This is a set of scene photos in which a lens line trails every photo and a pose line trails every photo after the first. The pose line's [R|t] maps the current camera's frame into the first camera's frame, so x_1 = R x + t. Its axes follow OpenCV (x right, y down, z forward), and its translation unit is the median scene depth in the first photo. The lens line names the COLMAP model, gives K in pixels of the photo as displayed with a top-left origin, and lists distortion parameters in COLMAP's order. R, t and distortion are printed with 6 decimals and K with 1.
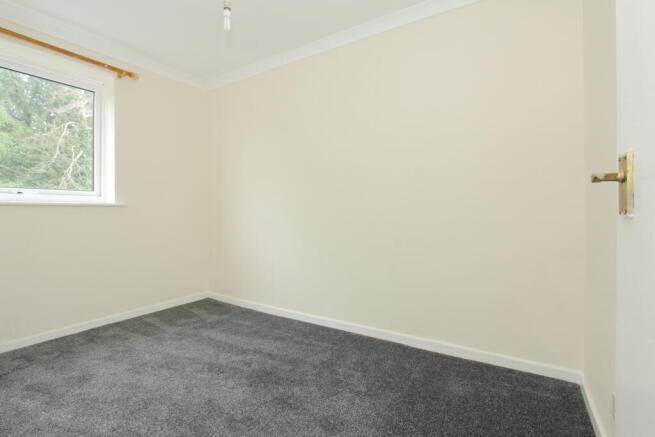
lens RADIAL K [[311.0, 0, 326.9], [0, 311.0, 214.9], [0, 0, 1]] dist [-0.012308, 0.000745]
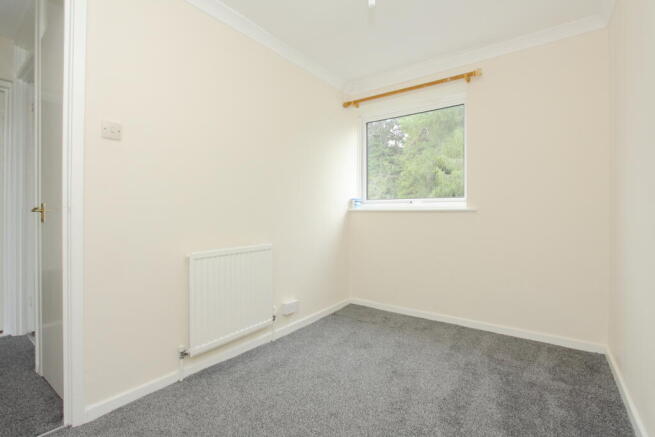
lens RADIAL K [[311.0, 0, 326.9], [0, 311.0, 214.9], [0, 0, 1]] dist [-0.012308, 0.000745]
pose [[-0.065320, 0.007344, -0.997837, 0.386373], [-0.009473, 0.999923, 0.007979, -0.022431], [0.997819, 0.009974, -0.065246, 0.674239]]
